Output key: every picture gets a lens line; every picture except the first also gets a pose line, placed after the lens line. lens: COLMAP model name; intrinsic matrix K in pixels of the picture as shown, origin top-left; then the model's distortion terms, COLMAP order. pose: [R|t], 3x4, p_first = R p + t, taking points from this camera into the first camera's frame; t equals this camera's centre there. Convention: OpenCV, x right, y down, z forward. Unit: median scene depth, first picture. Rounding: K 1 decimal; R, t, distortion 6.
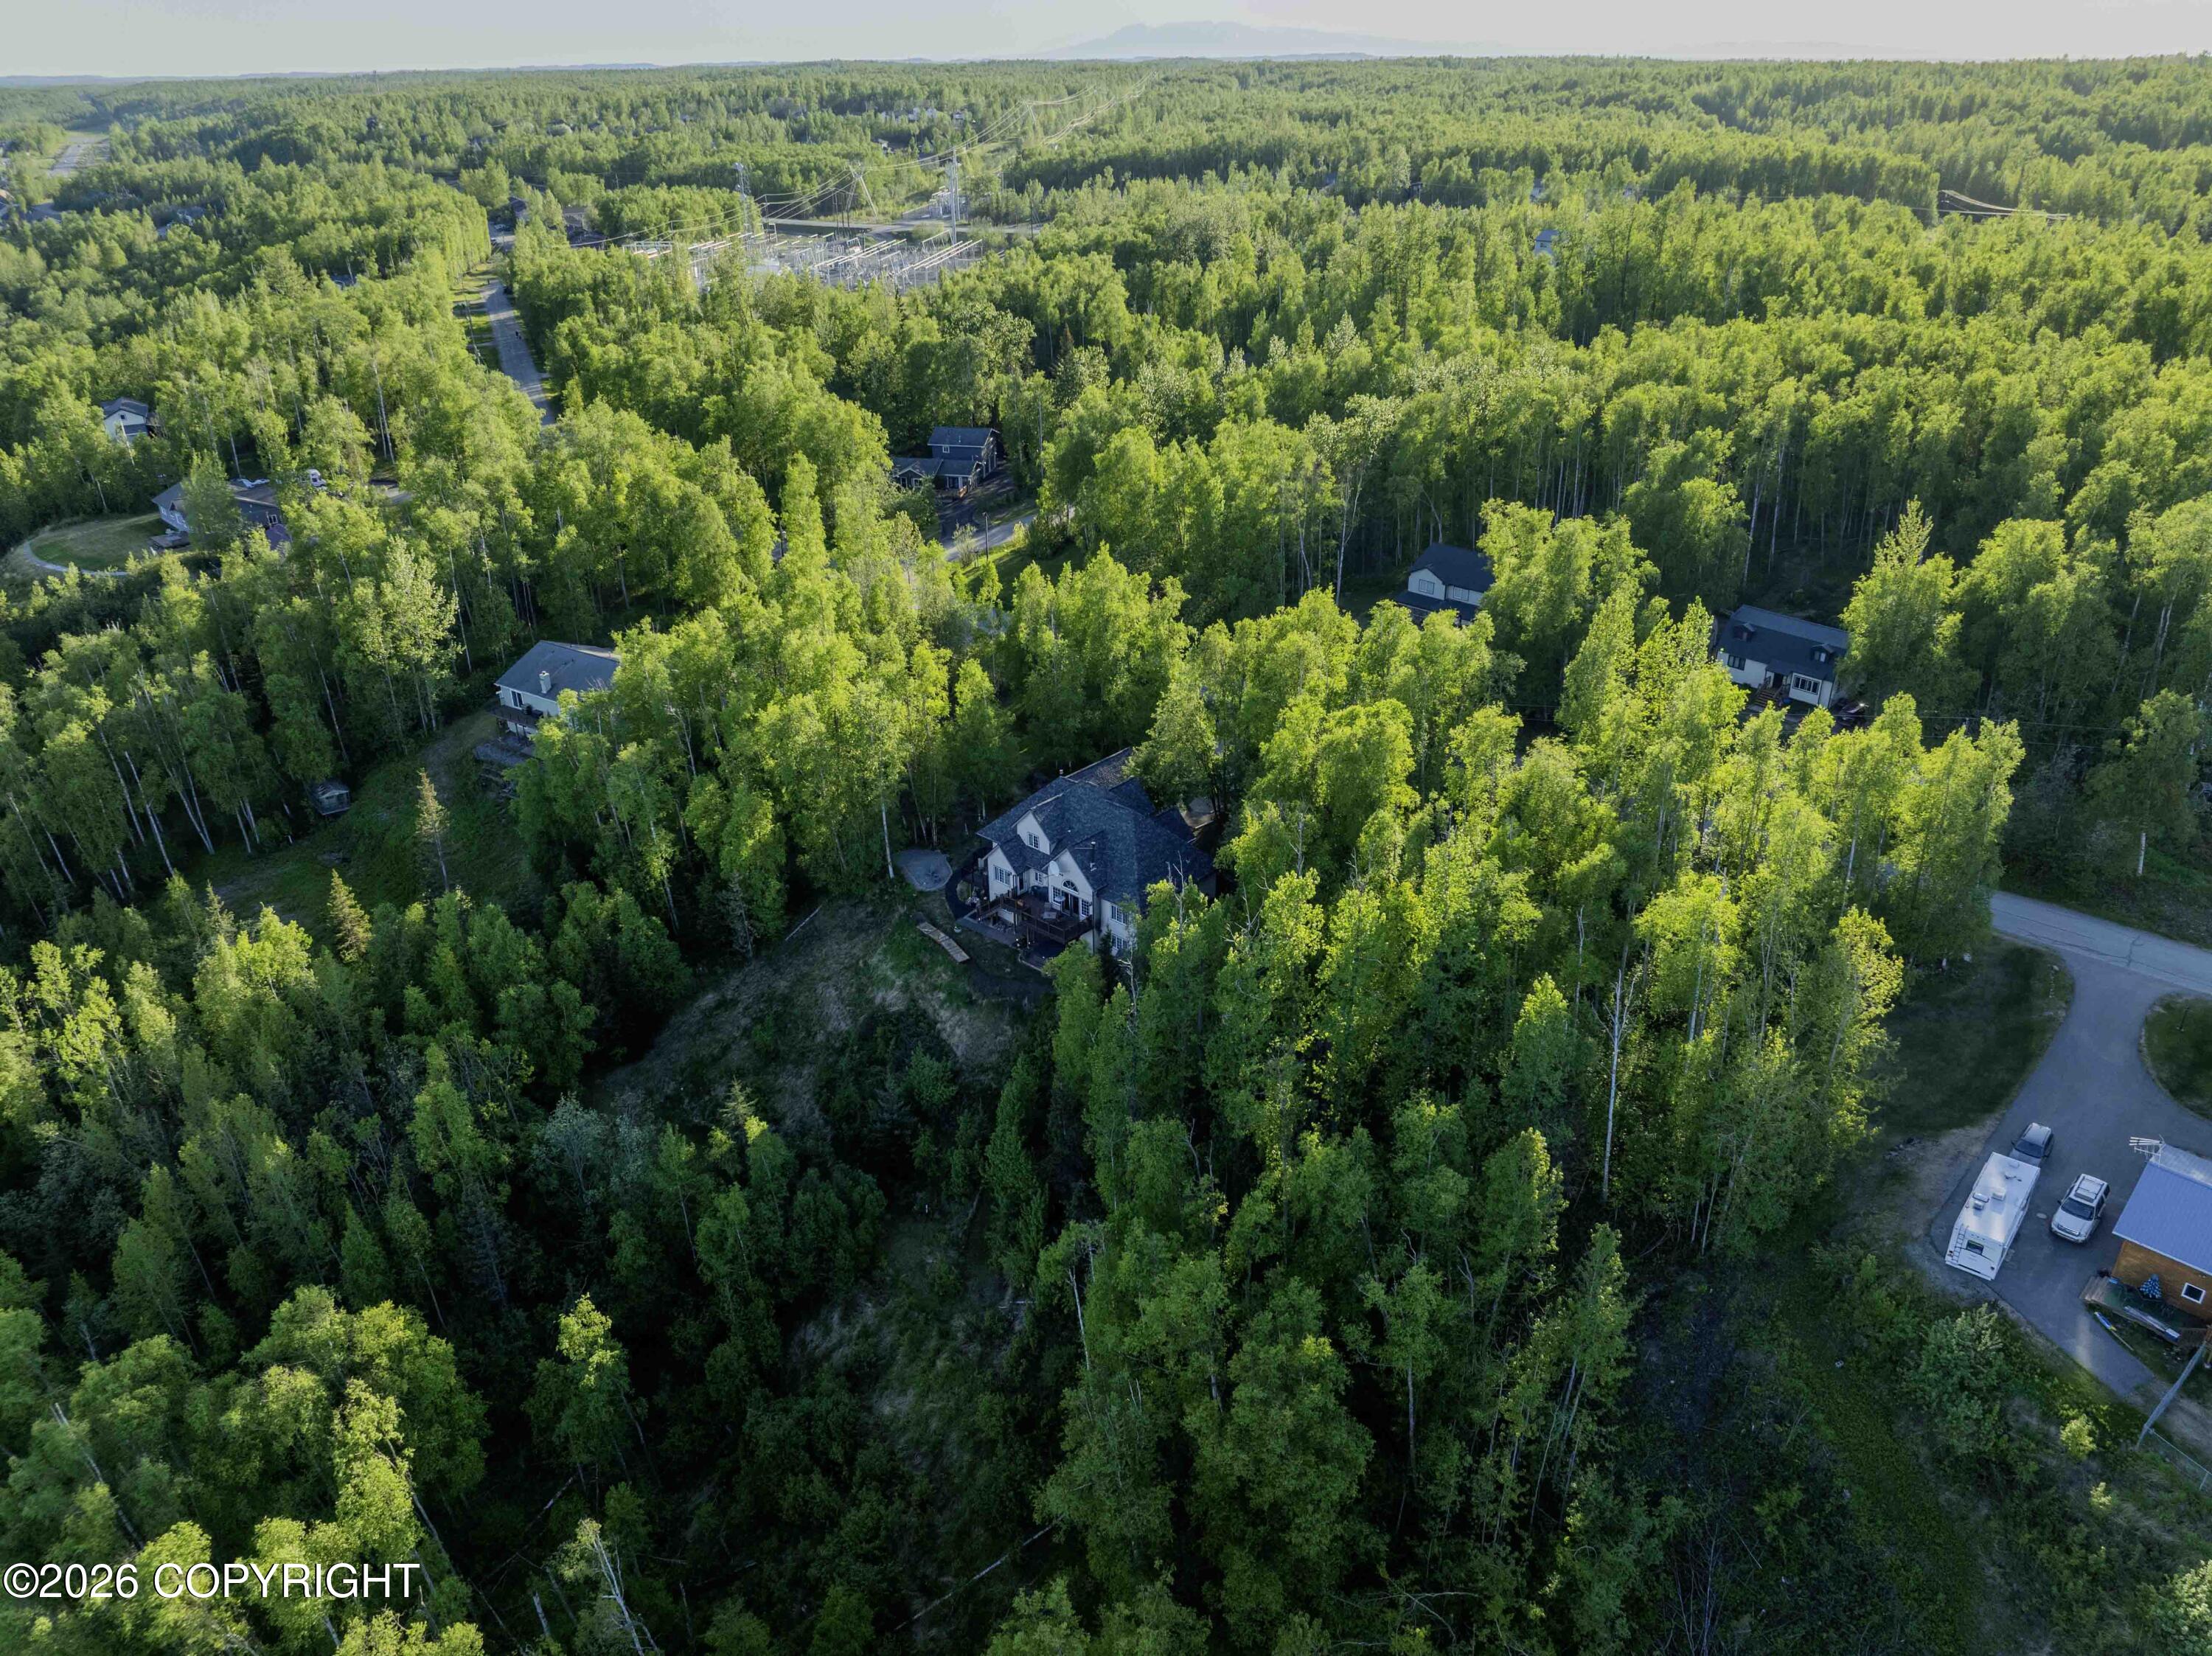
lens RADIAL K [[1564.5, 0, 1106.6], [0, 1564.5, 835.6], [0, 0, 1]] dist [-0.080666, 0.050491]
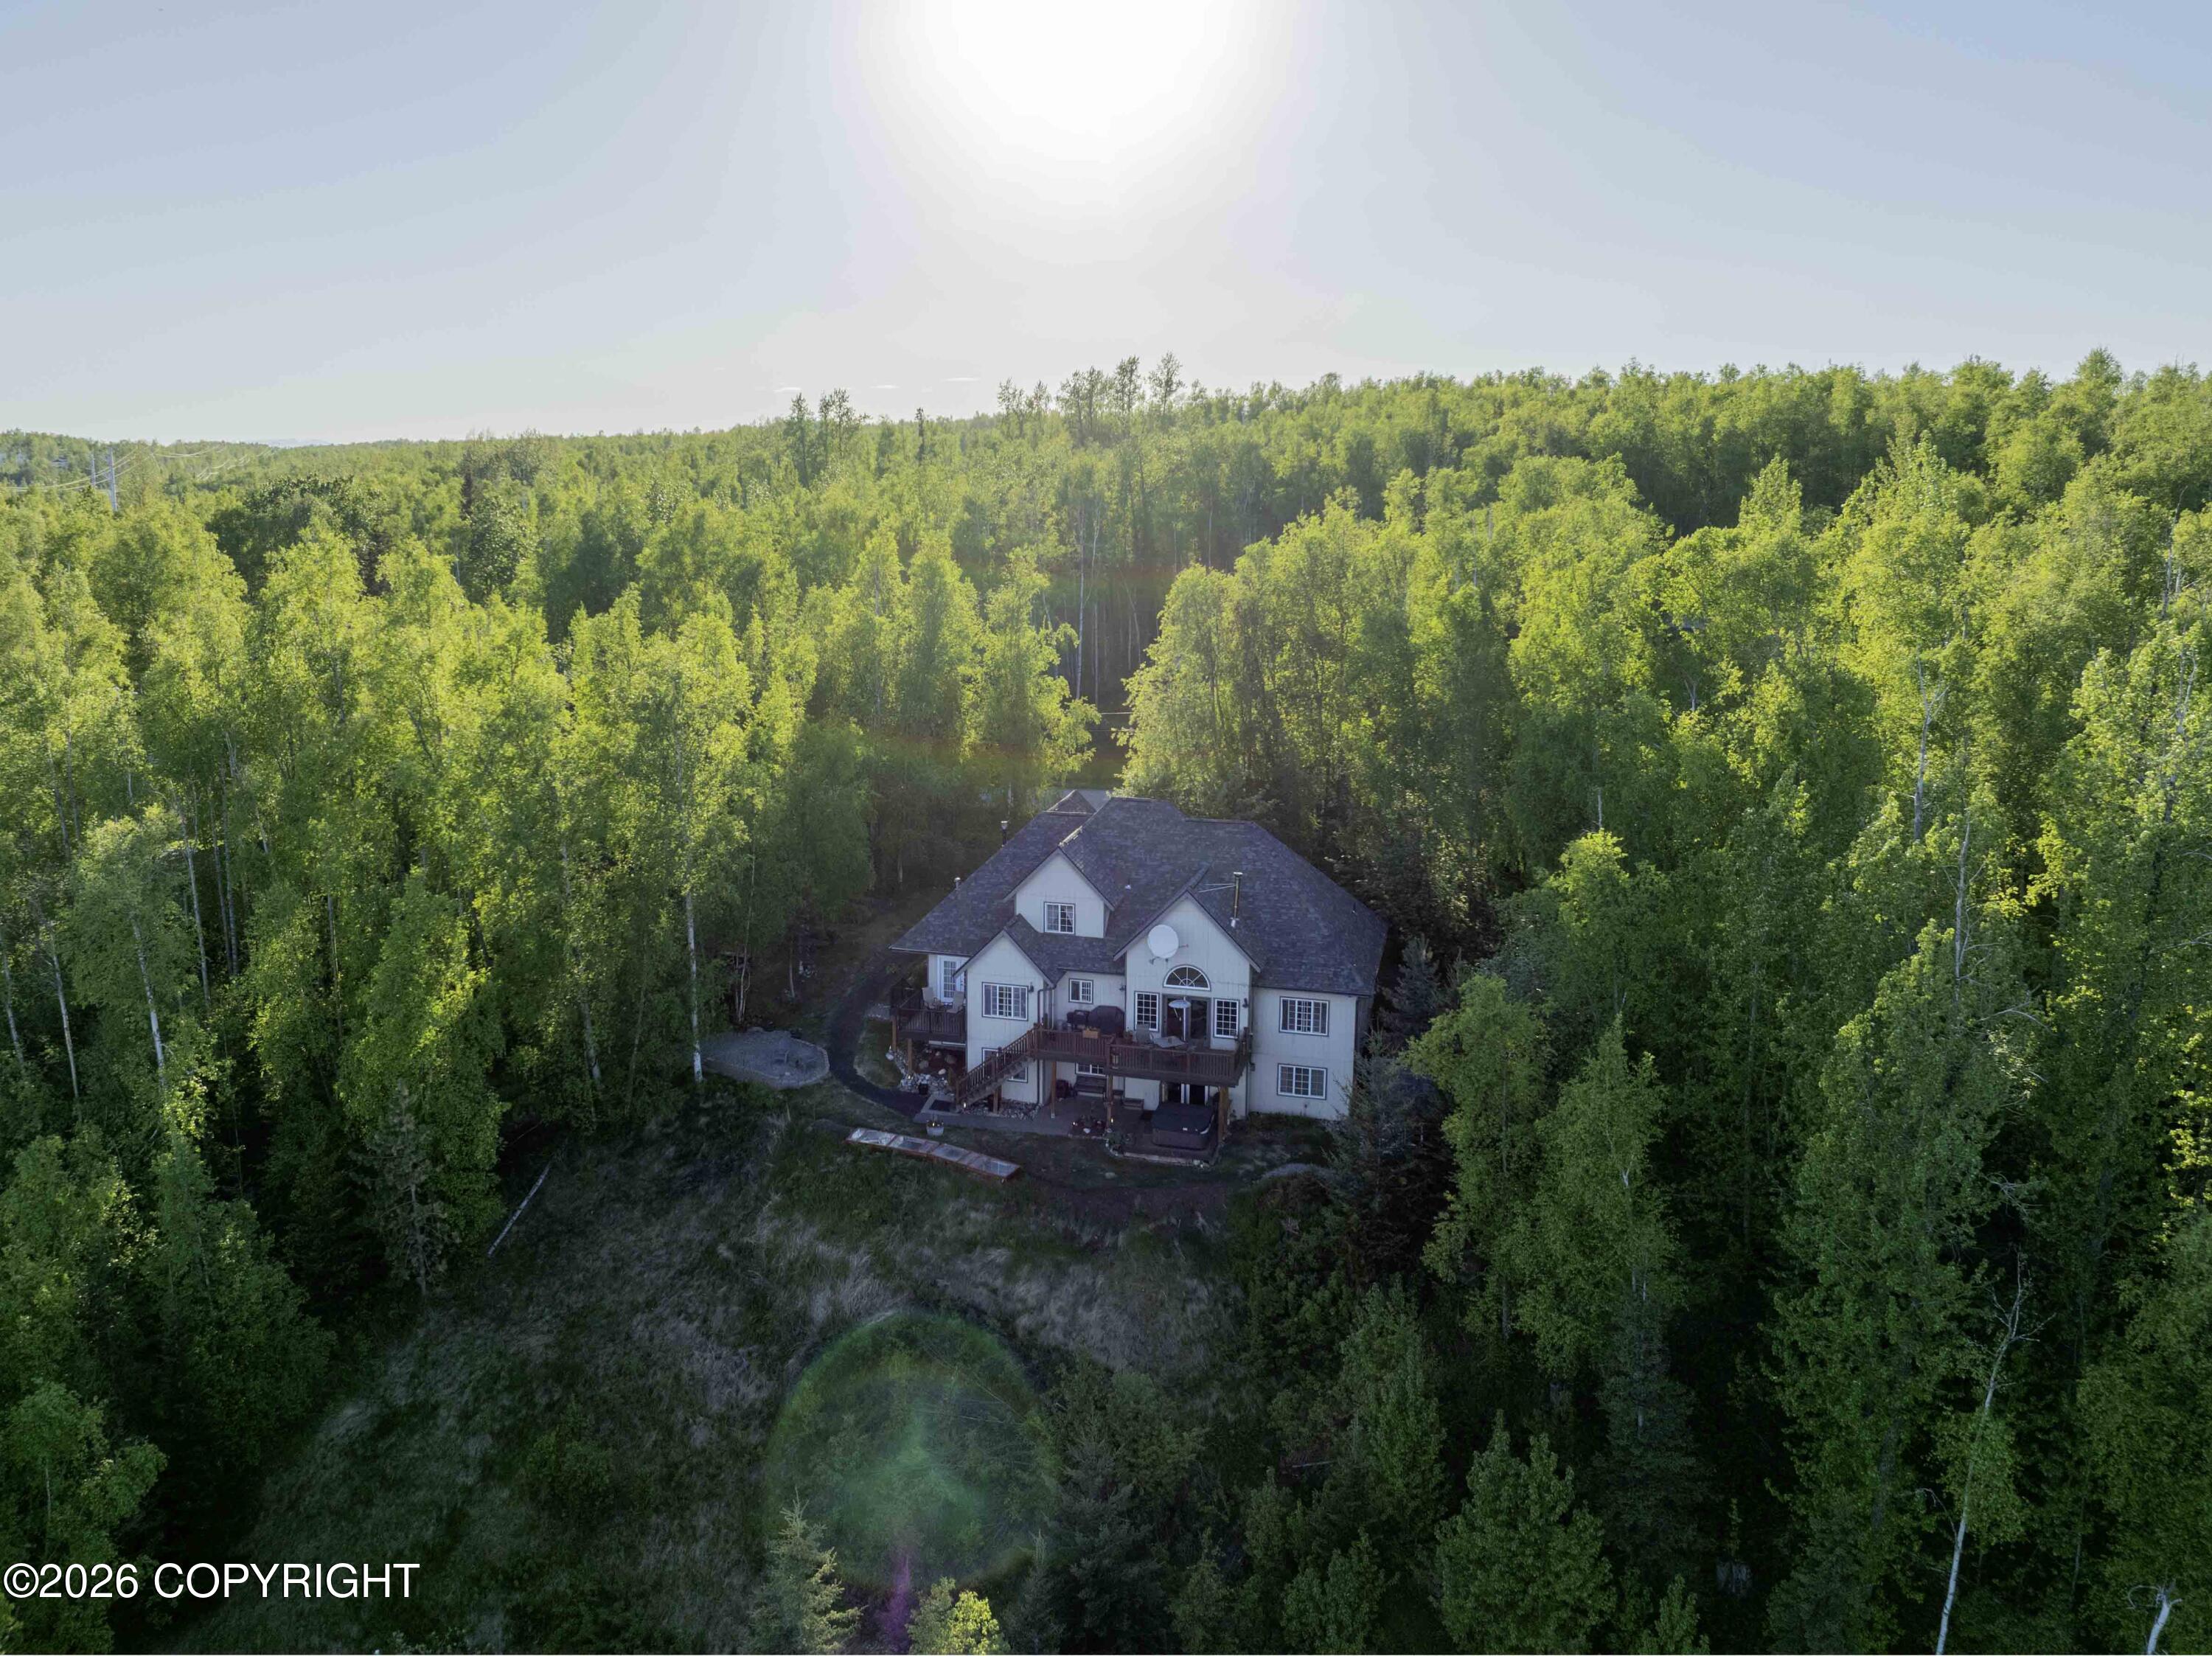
lens RADIAL K [[1564.5, 0, 1035.5], [0, 1564.5, 840.5], [0, 0, 1]] dist [-0.080666, 0.050491]
pose [[0.916097, -0.099435, 0.388432, -0.237358], [0.188516, 0.961823, -0.198387, 0.074435], [-0.353877, 0.254967, 0.899868, 0.549193]]
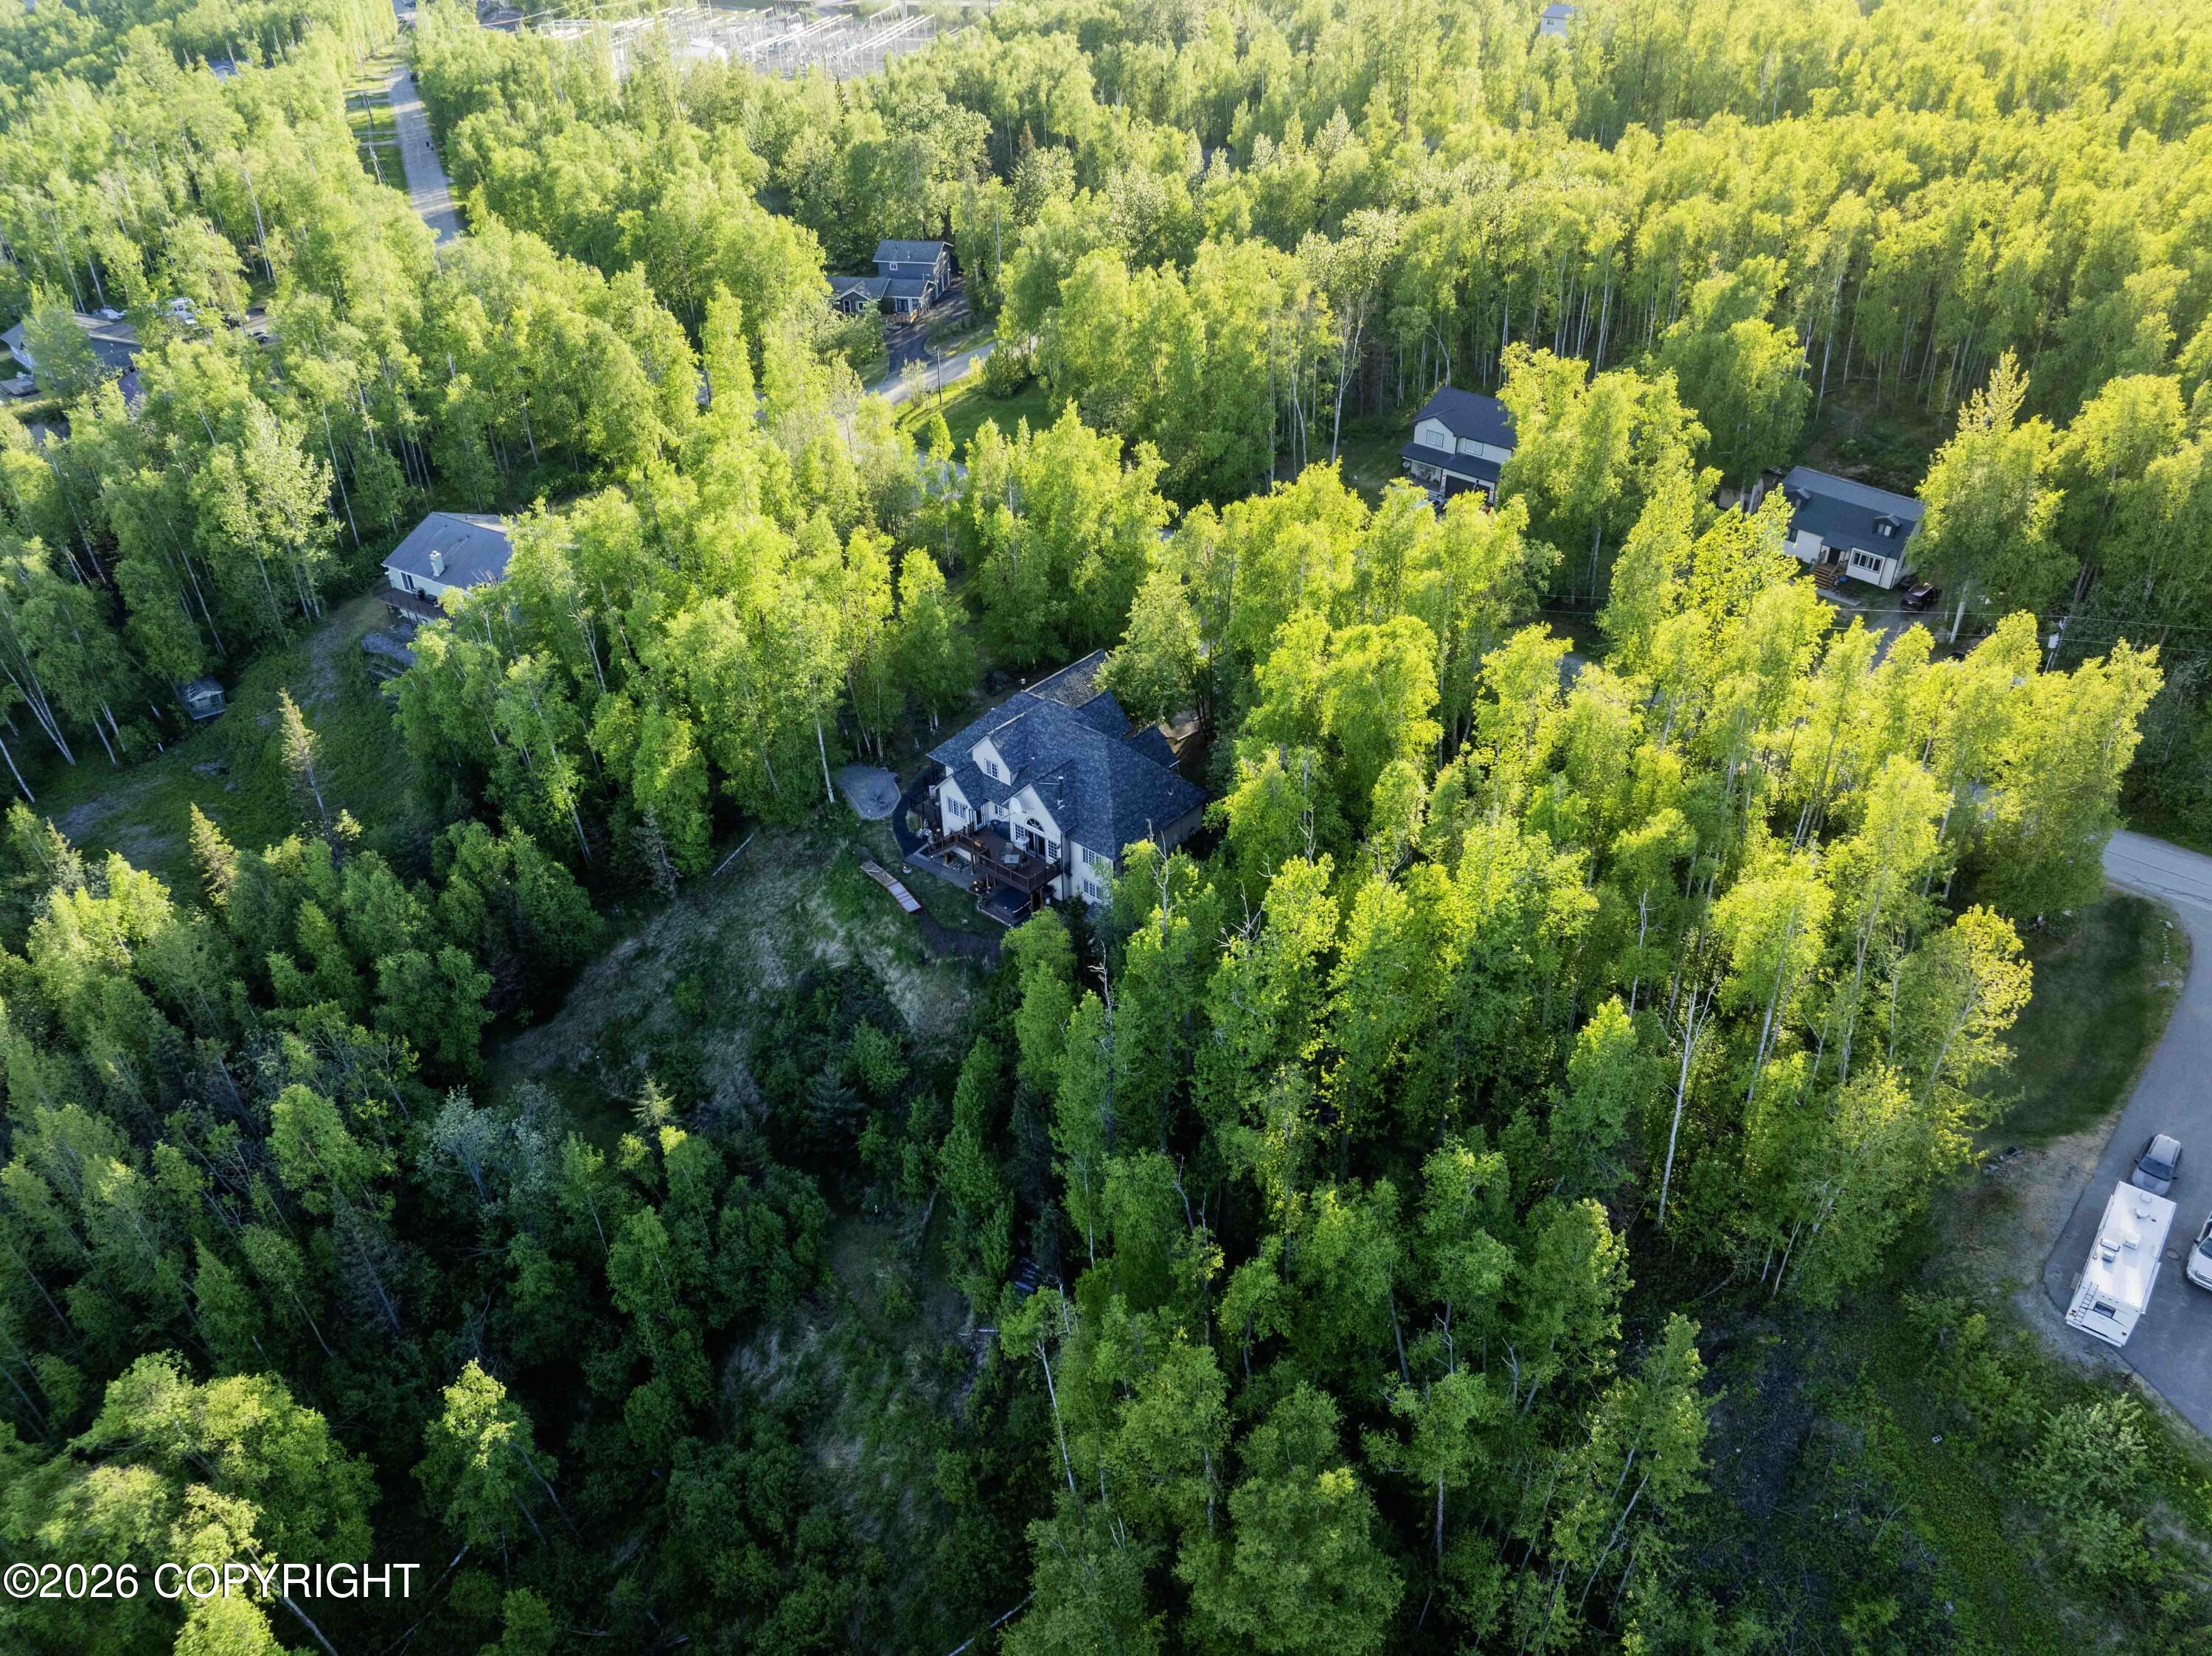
lens RADIAL K [[1564.5, 0, 1105.6], [0, 1564.5, 827.5], [0, 0, 1]] dist [-0.080666, 0.050491]
pose [[0.999801, -0.012087, 0.015853, 0.002132], [0.010027, 0.992212, 0.124160, -0.070134], [-0.017230, -0.123976, 0.992136, 0.134244]]
